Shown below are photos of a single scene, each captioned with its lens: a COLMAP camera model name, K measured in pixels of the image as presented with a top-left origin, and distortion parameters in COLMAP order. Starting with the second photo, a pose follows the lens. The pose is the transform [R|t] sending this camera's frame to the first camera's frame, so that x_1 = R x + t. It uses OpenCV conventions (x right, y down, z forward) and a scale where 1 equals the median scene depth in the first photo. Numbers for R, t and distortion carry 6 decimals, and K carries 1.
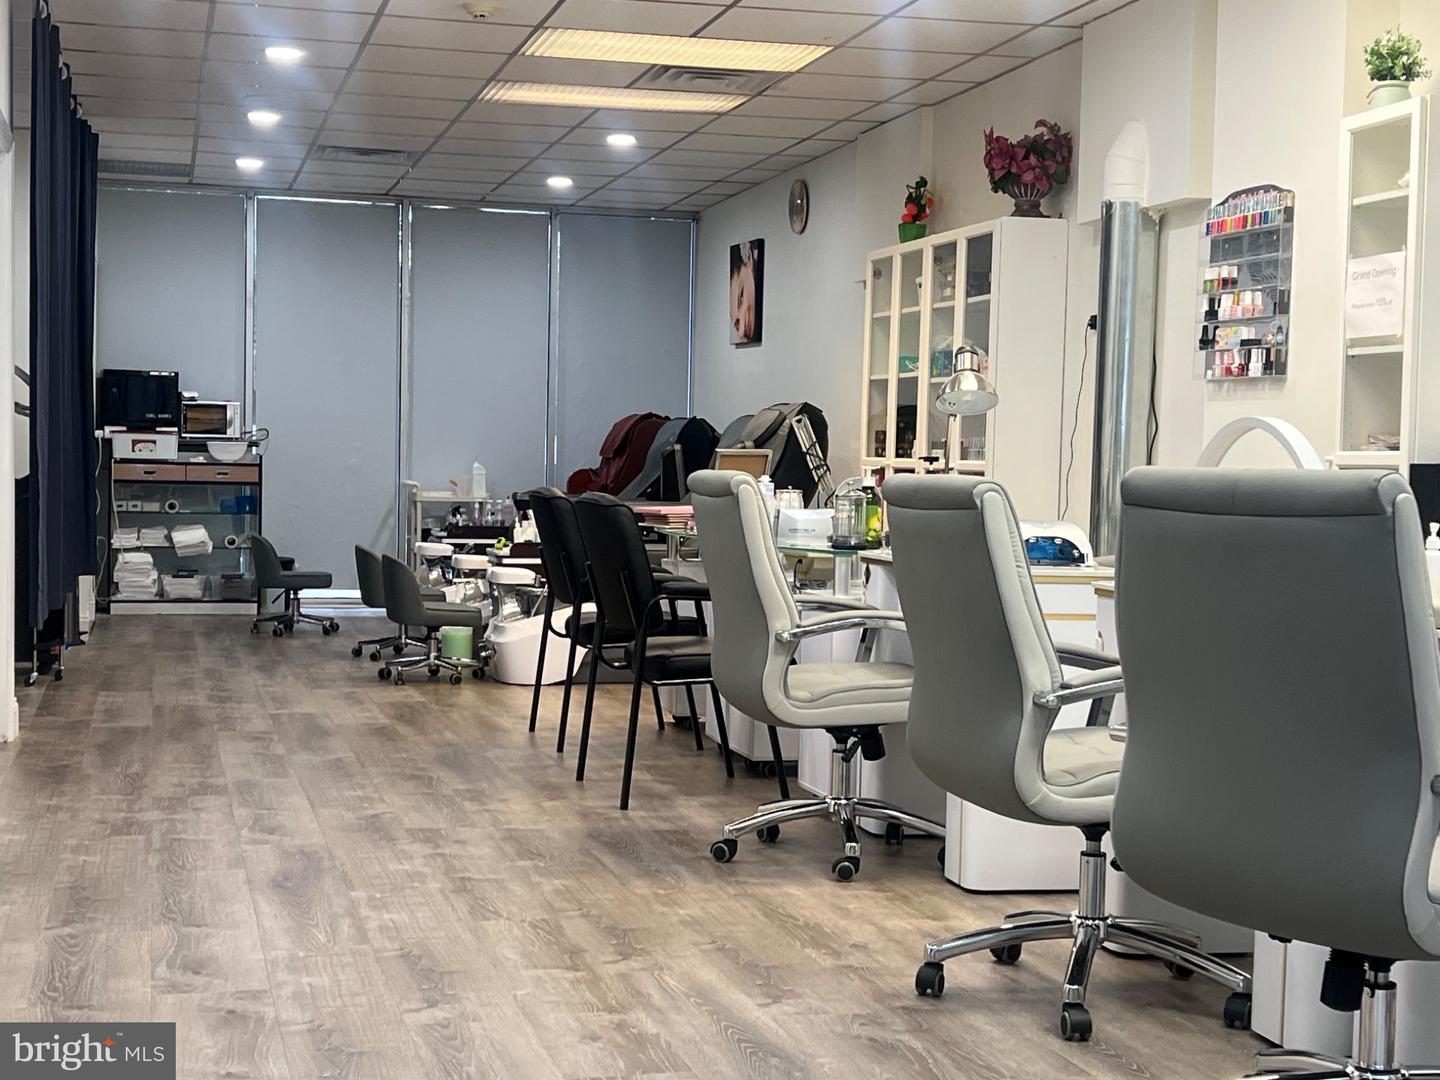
lens RADIAL K [[2163.4, 0, 717.6], [0, 2163.4, 563.8], [0, 0, 1]] dist [0.266080, -0.872096]
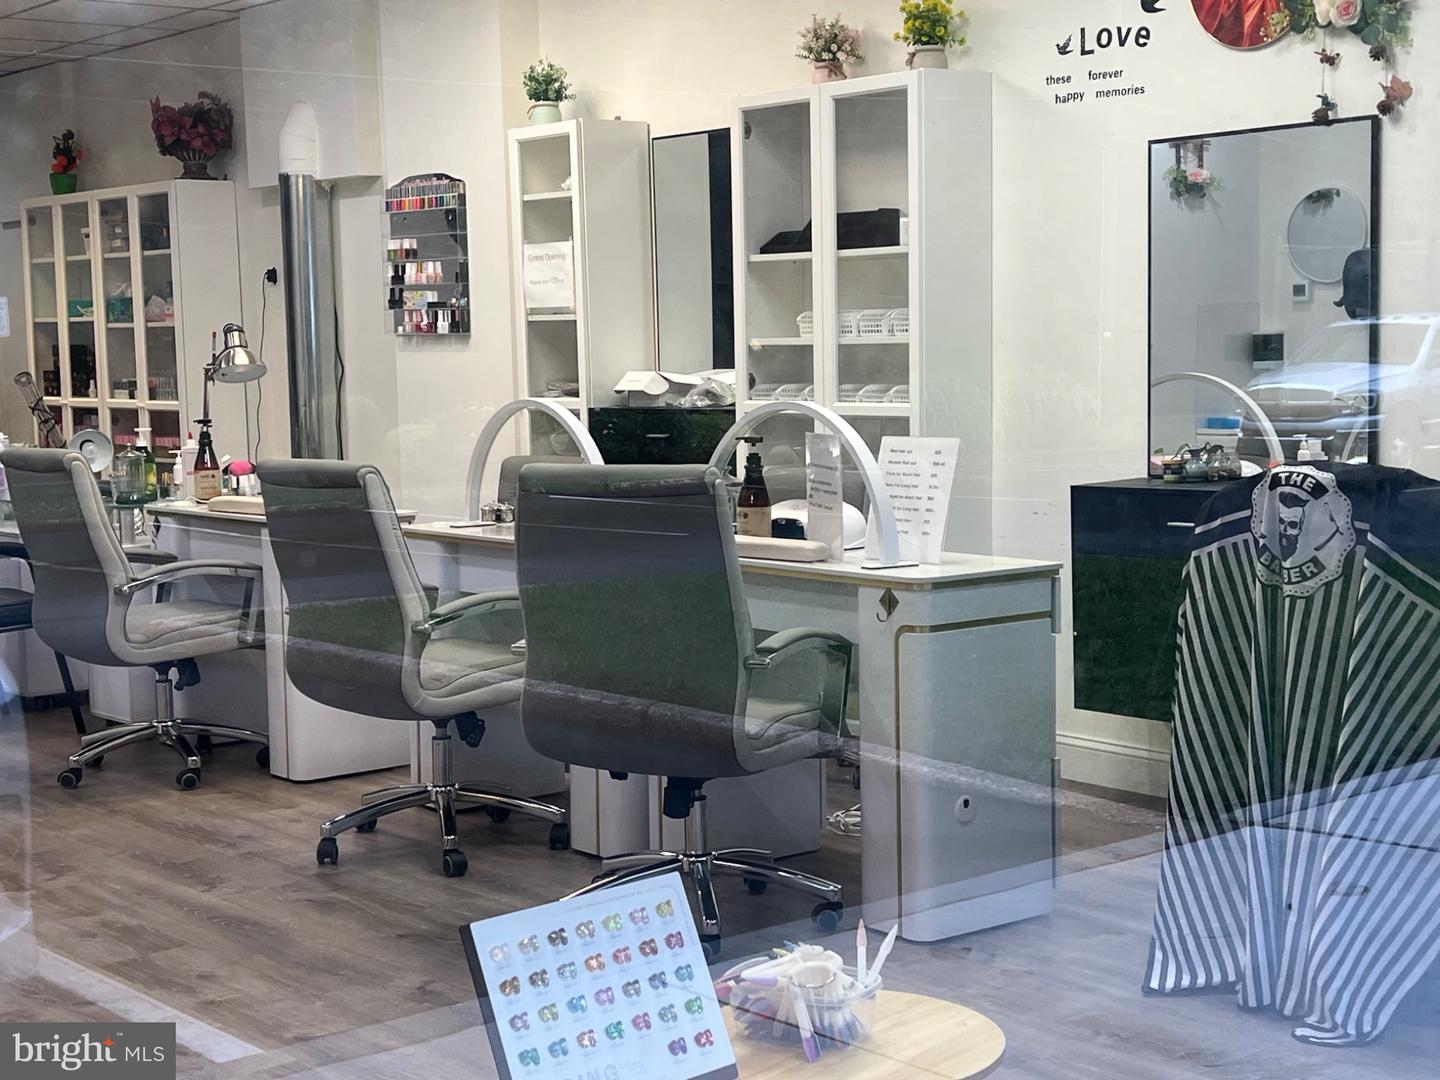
lens RADIAL K [[2163.4, 0, 717.6], [0, 2163.4, 563.8], [0, 0, 1]] dist [0.266080, -0.872096]
pose [[0.900164, -0.087583, 0.426655, -0.142146], [0.063635, 0.995508, 0.070097, -0.032866], [-0.430878, -0.035948, 0.901694, -0.154896]]
